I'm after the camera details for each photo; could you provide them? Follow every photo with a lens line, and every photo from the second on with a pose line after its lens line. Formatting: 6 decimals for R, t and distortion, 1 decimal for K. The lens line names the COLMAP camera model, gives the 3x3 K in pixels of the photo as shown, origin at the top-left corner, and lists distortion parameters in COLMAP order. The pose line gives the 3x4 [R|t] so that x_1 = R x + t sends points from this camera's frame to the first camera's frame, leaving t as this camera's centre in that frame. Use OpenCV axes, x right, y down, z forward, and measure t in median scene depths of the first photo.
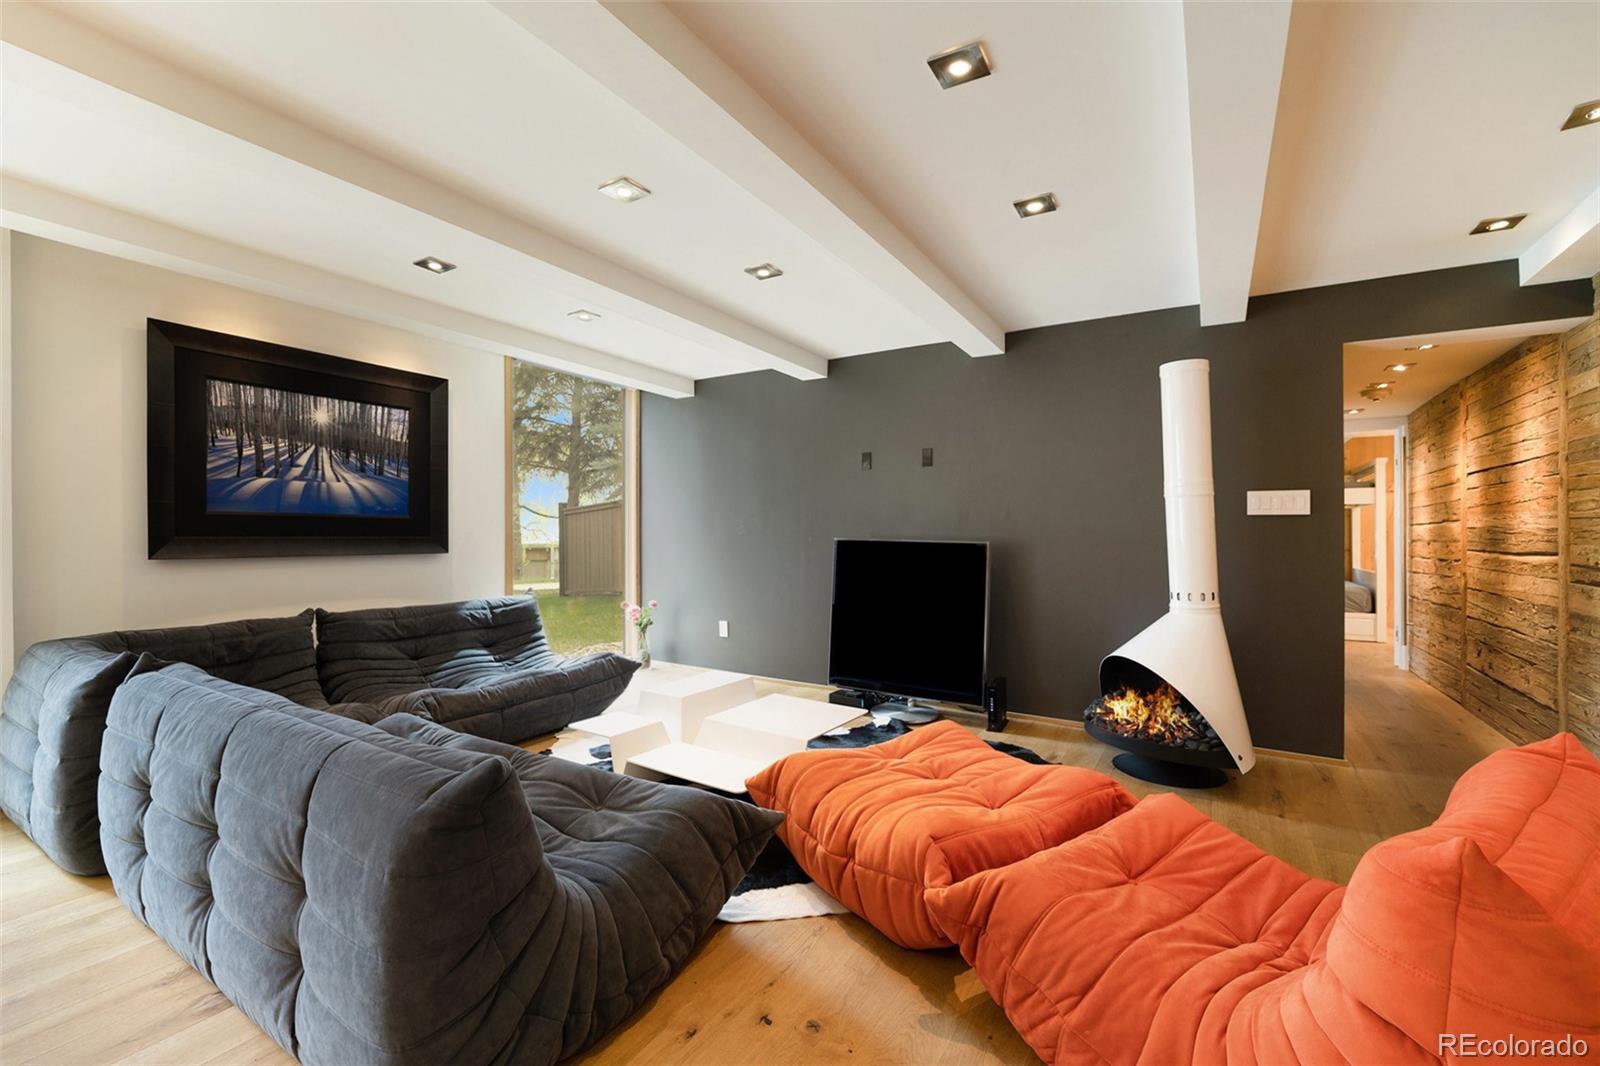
lens RADIAL K [[676.3, 0, 816.6], [0, 676.3, 519.9], [0, 0, 1]] dist [-0.012683, -0.000004]
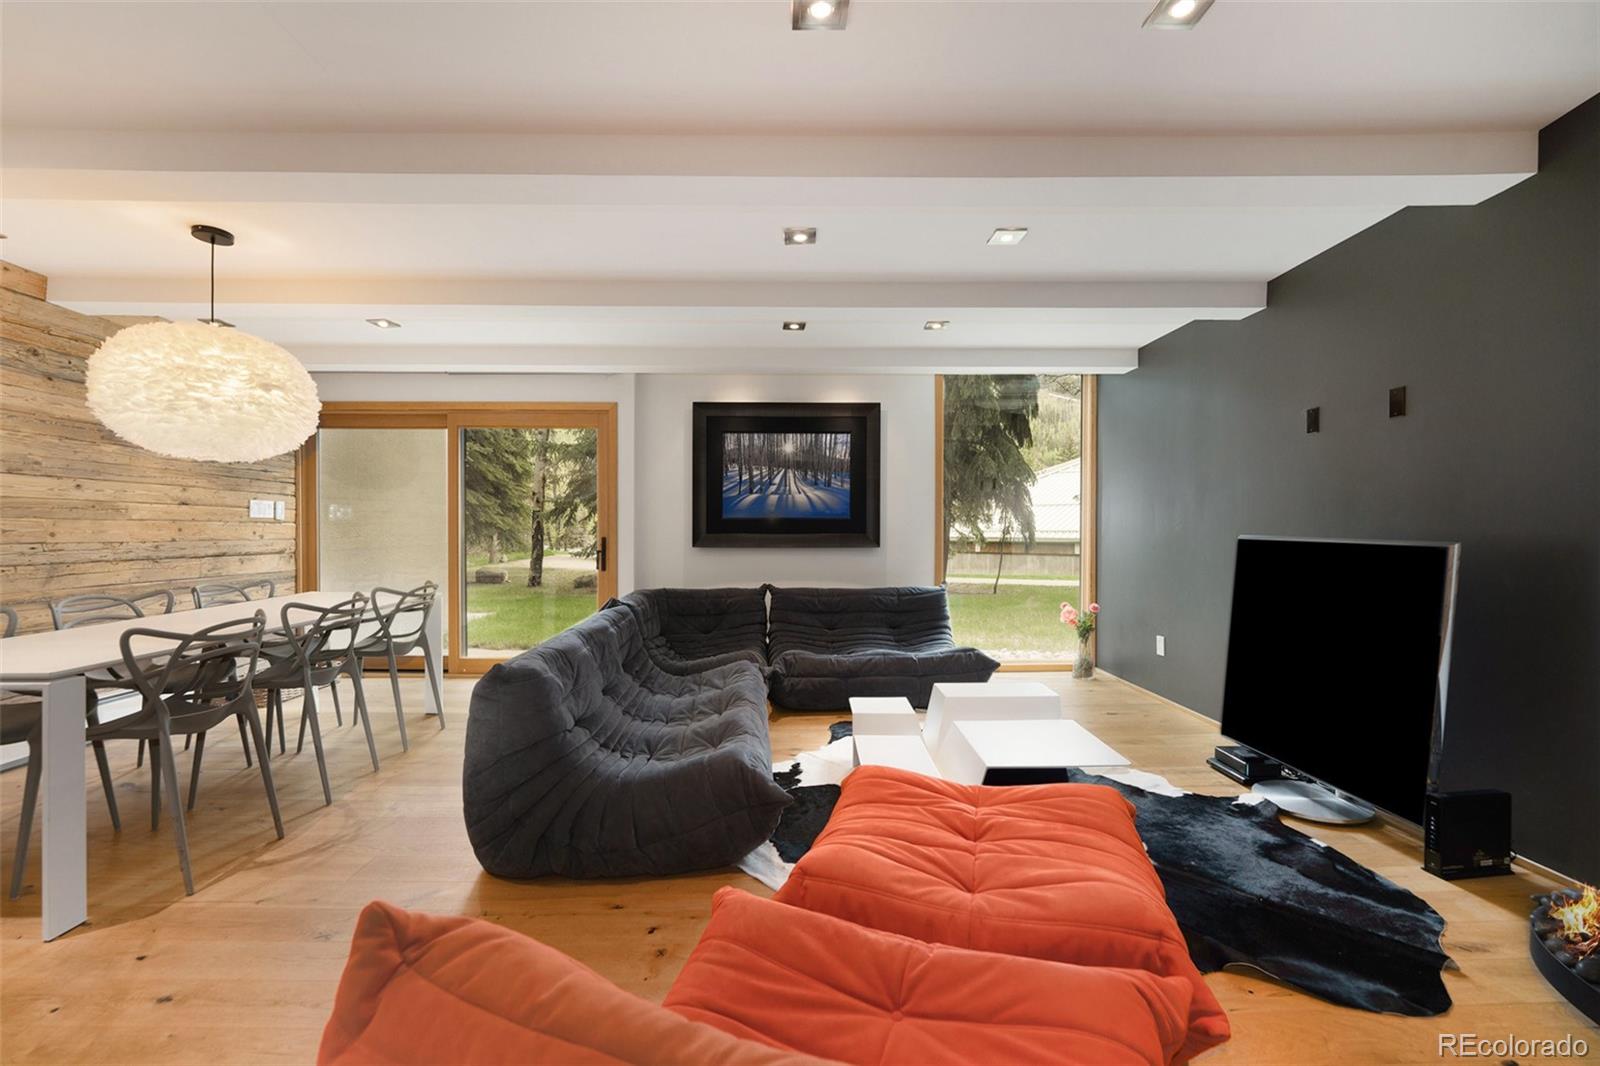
lens RADIAL K [[676.3, 0, 769.6], [0, 676.3, 541.3], [0, 0, 1]] dist [-0.012683, -0.000004]
pose [[0.532001, 0.016581, -0.846581, 0.436773], [0.019333, 0.999310, 0.031721, -0.004824], [0.846523, -0.033242, 0.531313, 0.215871]]
